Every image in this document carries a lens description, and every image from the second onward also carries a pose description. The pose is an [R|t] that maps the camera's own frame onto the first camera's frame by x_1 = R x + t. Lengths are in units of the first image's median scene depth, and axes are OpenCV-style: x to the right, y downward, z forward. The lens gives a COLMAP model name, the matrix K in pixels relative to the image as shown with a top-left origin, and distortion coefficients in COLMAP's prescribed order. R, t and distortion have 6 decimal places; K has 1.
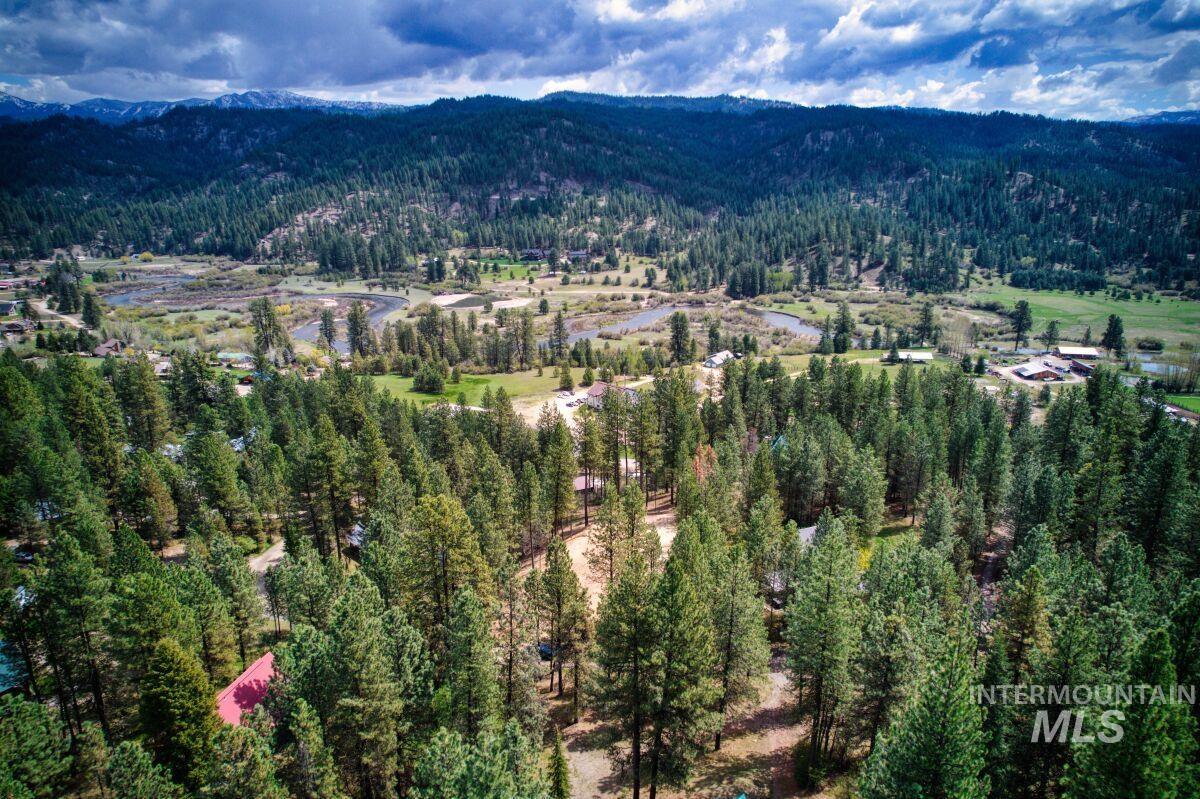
lens RADIAL K [[763.0, 0, 600.0], [0, 763.0, 399.5], [0, 0, 1]] dist [-0.087597, 0.074999]
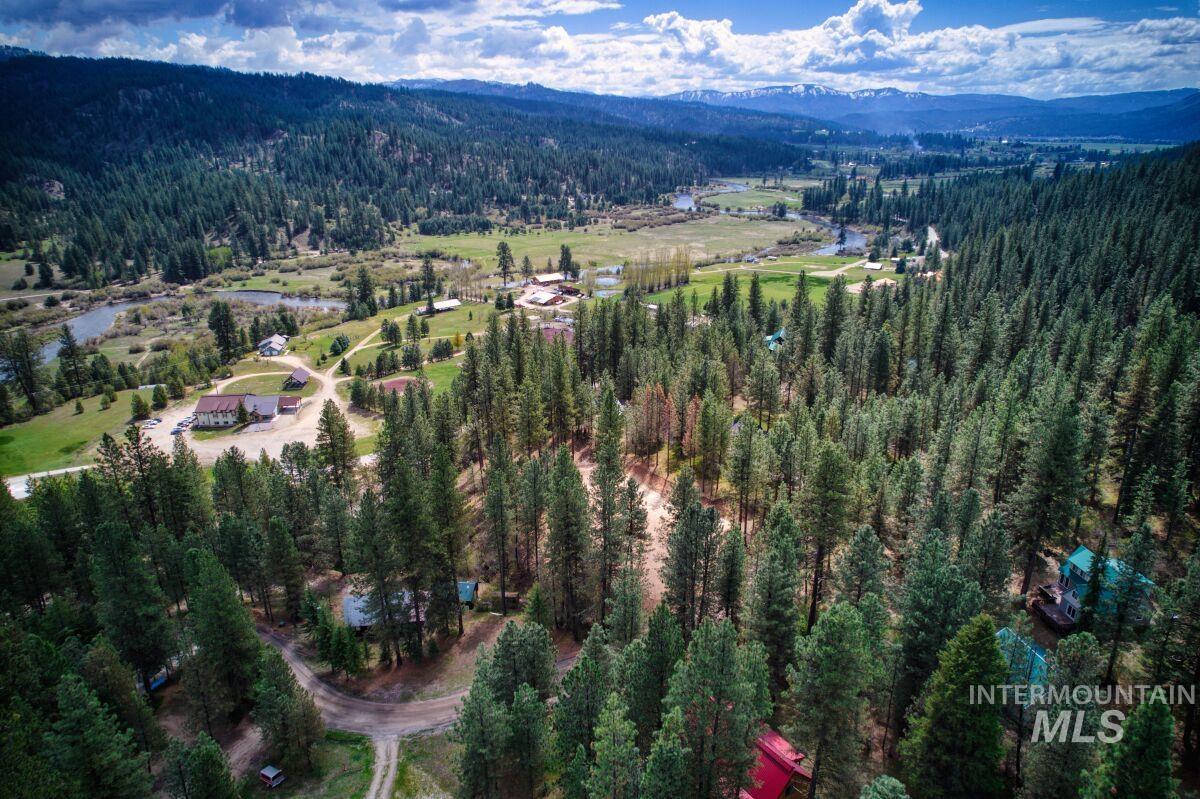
lens RADIAL K [[763.0, 0, 600.0], [0, 763.0, 399.5], [0, 0, 1]] dist [-0.087597, 0.074999]
pose [[0.653162, -0.253258, 0.713611, -0.110546], [0.219046, 0.965312, 0.142095, -0.014566], [-0.724844, 0.063503, 0.685980, 0.045832]]
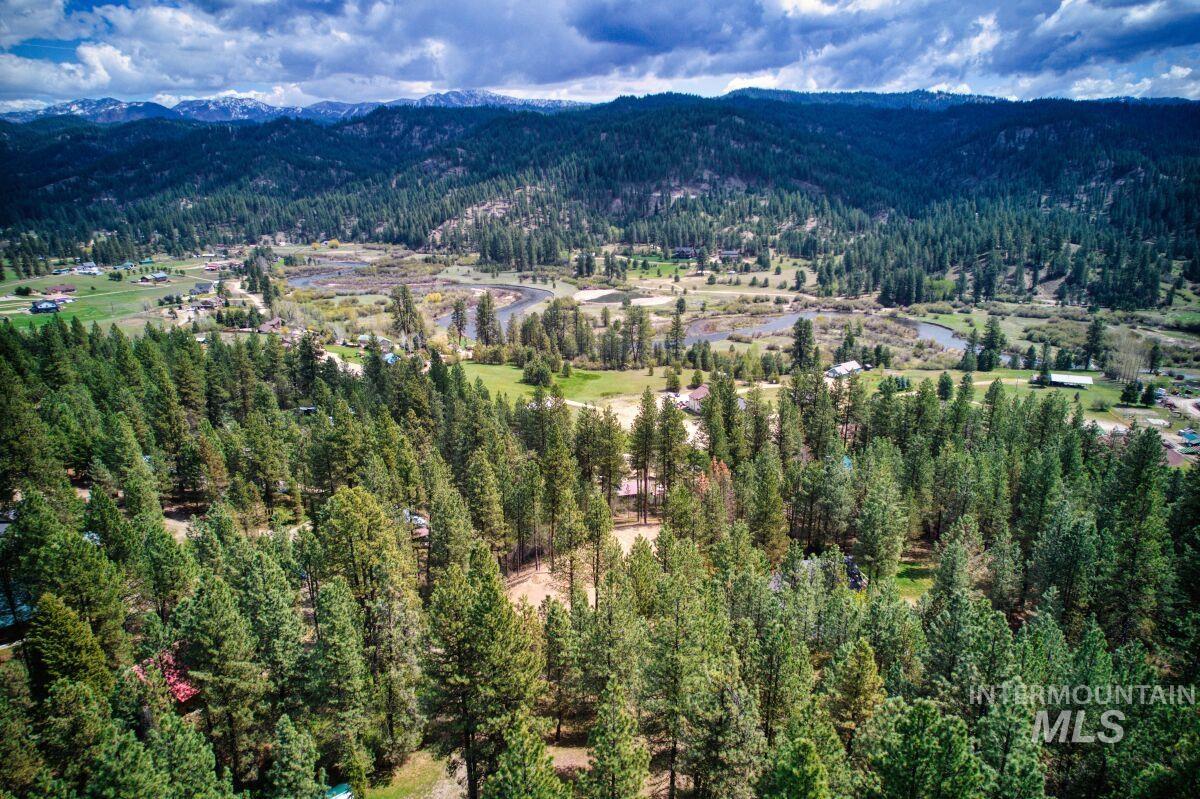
lens RADIAL K [[763.0, 0, 600.0], [0, 763.0, 399.5], [0, 0, 1]] dist [-0.087597, 0.074999]
pose [[0.973672, 0.068996, -0.217259, 0.030414], [-0.068341, 0.997606, 0.010539, -0.002258], [0.217466, 0.004586, 0.976057, 0.007527]]
